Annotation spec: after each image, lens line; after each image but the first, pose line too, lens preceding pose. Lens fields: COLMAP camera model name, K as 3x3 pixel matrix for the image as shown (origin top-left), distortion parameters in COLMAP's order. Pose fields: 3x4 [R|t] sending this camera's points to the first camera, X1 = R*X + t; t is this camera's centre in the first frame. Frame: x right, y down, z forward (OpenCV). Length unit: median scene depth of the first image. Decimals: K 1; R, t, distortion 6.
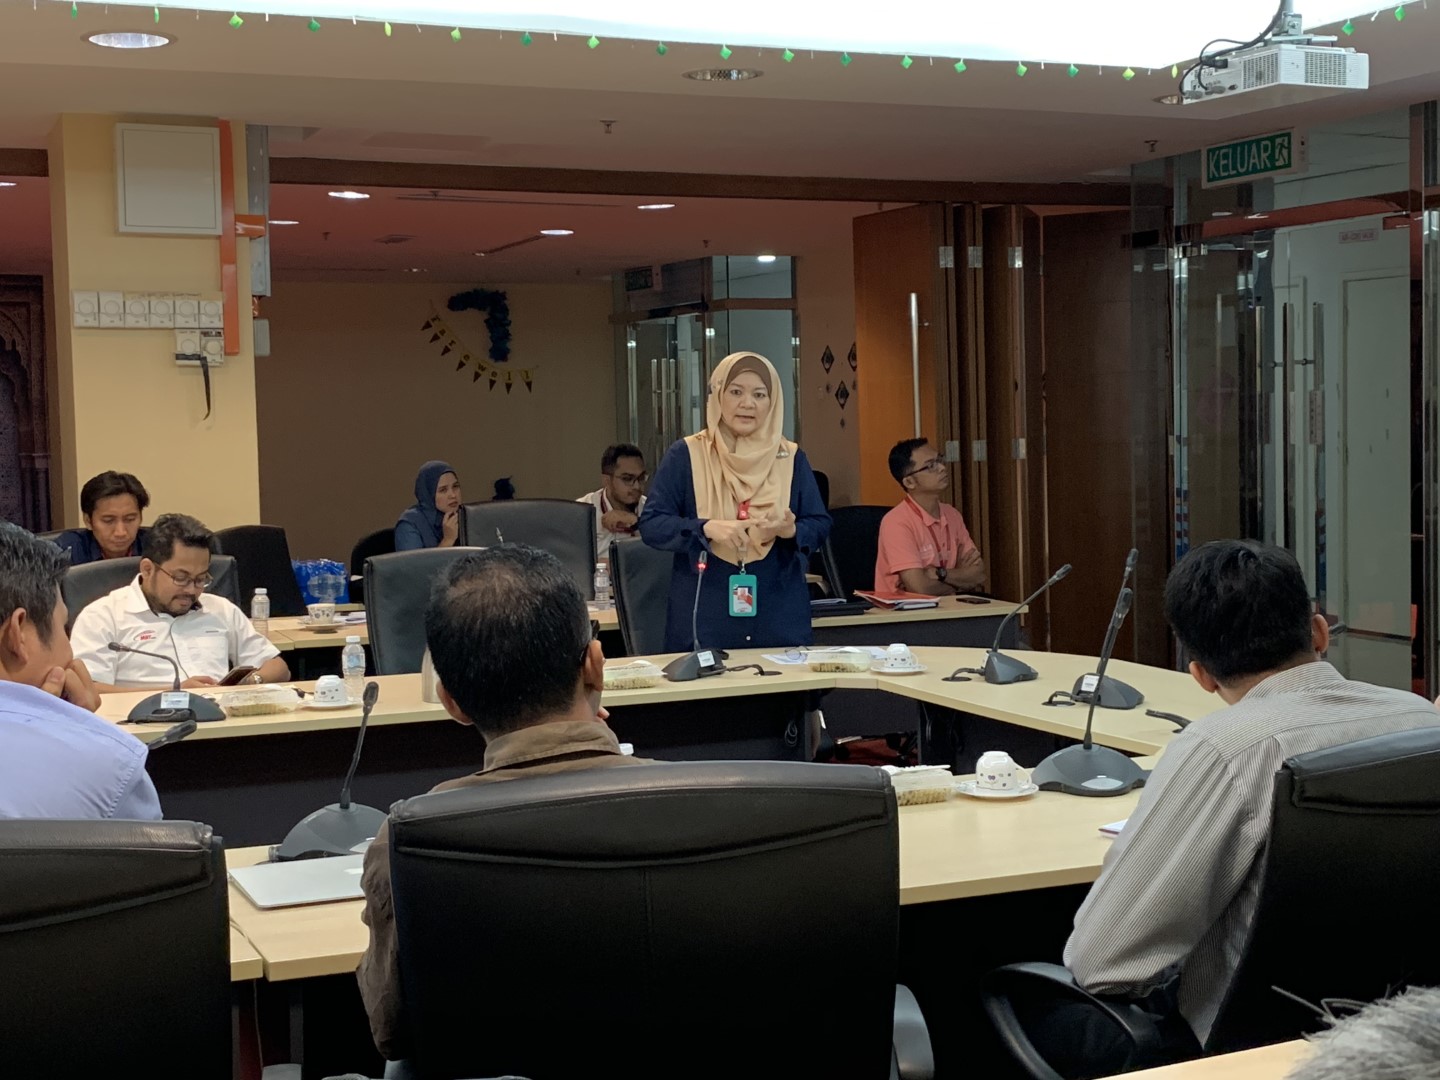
lens RADIAL K [[2139.7, 0, 720.0], [0, 2139.7, 540.0], [0, 0, 1]] dist [-1.276927, 6.617878]
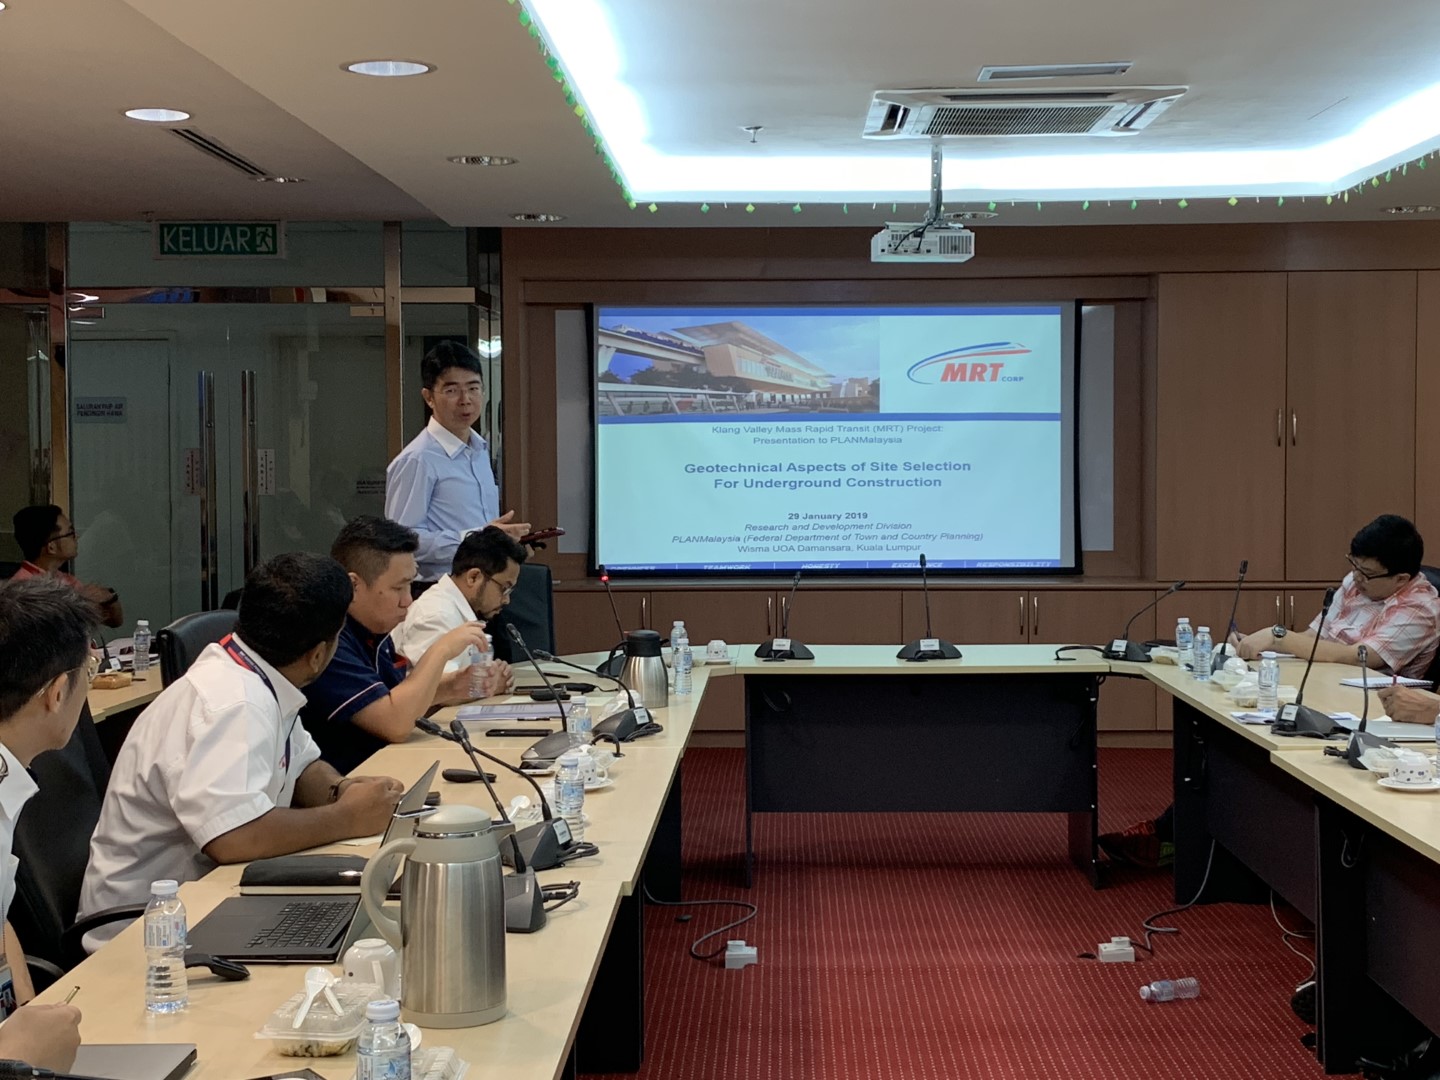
lens RADIAL K [[2071.1, 0, 720.0], [0, 2071.1, 540.0], [0, 0, 1]] dist [0.157368, -0.618795]
pose [[0.427845, -0.024333, 0.903524, -0.657887], [0.053980, 0.998541, 0.001331, -0.014962], [-0.902239, 0.048203, 0.428534, 0.285539]]
